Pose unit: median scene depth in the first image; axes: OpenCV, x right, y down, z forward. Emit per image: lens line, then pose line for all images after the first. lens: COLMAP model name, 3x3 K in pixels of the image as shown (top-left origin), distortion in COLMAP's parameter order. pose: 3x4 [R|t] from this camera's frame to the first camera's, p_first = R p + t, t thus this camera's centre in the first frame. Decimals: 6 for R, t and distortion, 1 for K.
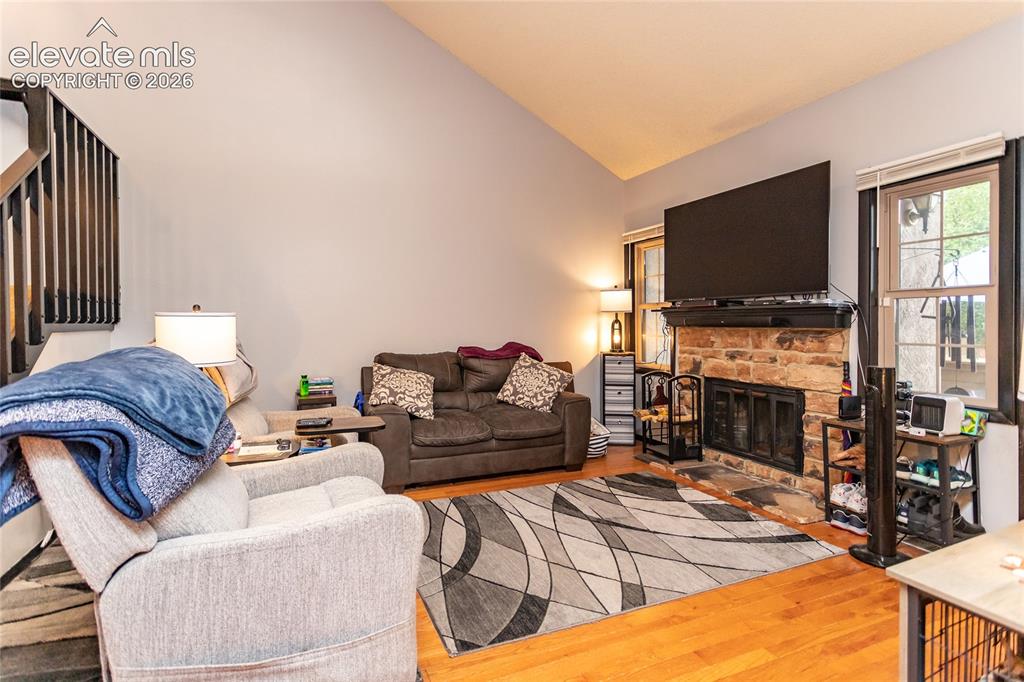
lens RADIAL K [[487.0, 0, 496.6], [0, 487.0, 326.8], [0, 0, 1]] dist [0.003542, 0.000636]
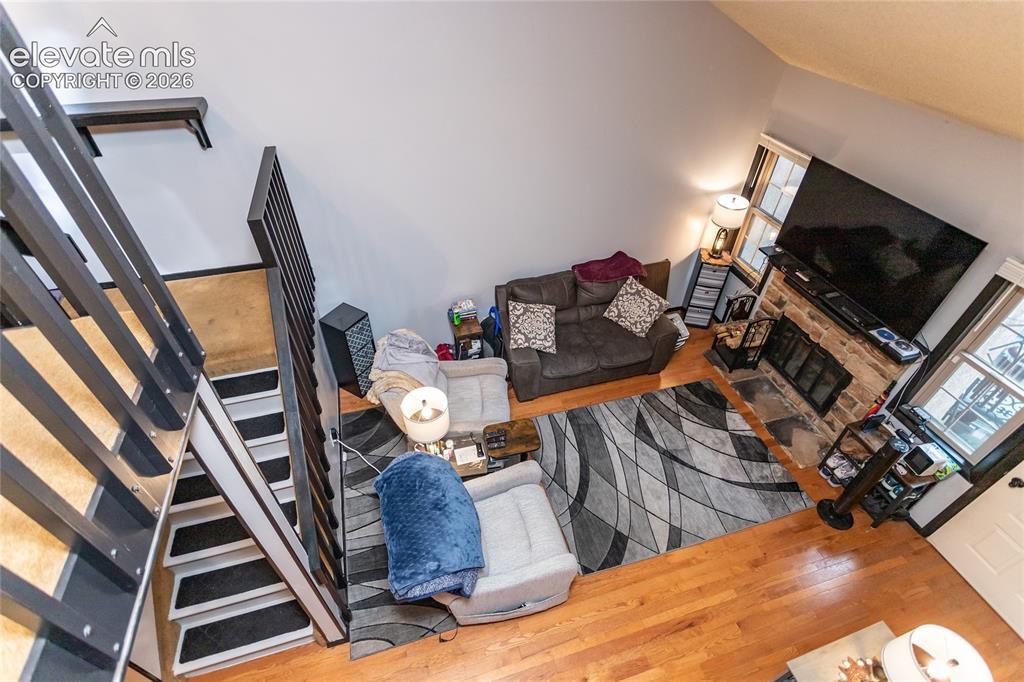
lens RADIAL K [[487.0, 0, 510.0], [0, 487.0, 306.2], [0, 0, 1]] dist [0.003542, 0.000636]
pose [[0.993131, 0.093208, -0.070734, -0.182771], [-0.025484, 0.762311, 0.646709, -0.816381], [0.114200, -0.640464, 0.759450, 0.057336]]
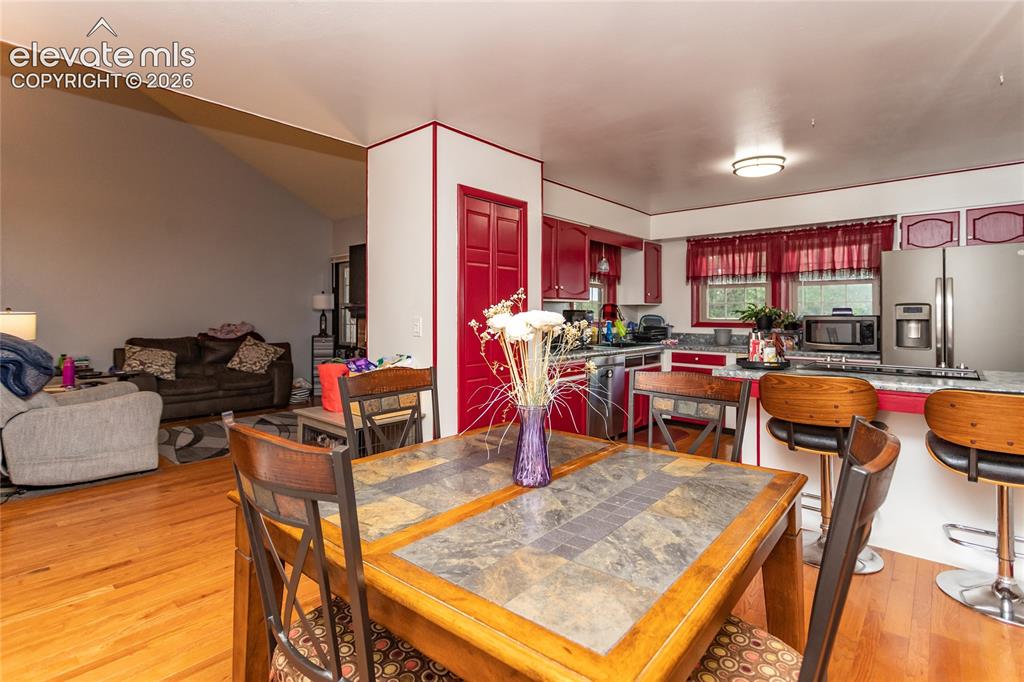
lens RADIAL K [[487.0, 0, 501.4], [0, 487.0, 317.5], [0, 0, 1]] dist [0.003542, 0.000636]
pose [[0.906985, -0.002284, 0.421157, 0.164462], [0.001724, 0.999997, 0.001711, -0.006582], [-0.421160, -0.000826, 0.906986, -0.867684]]
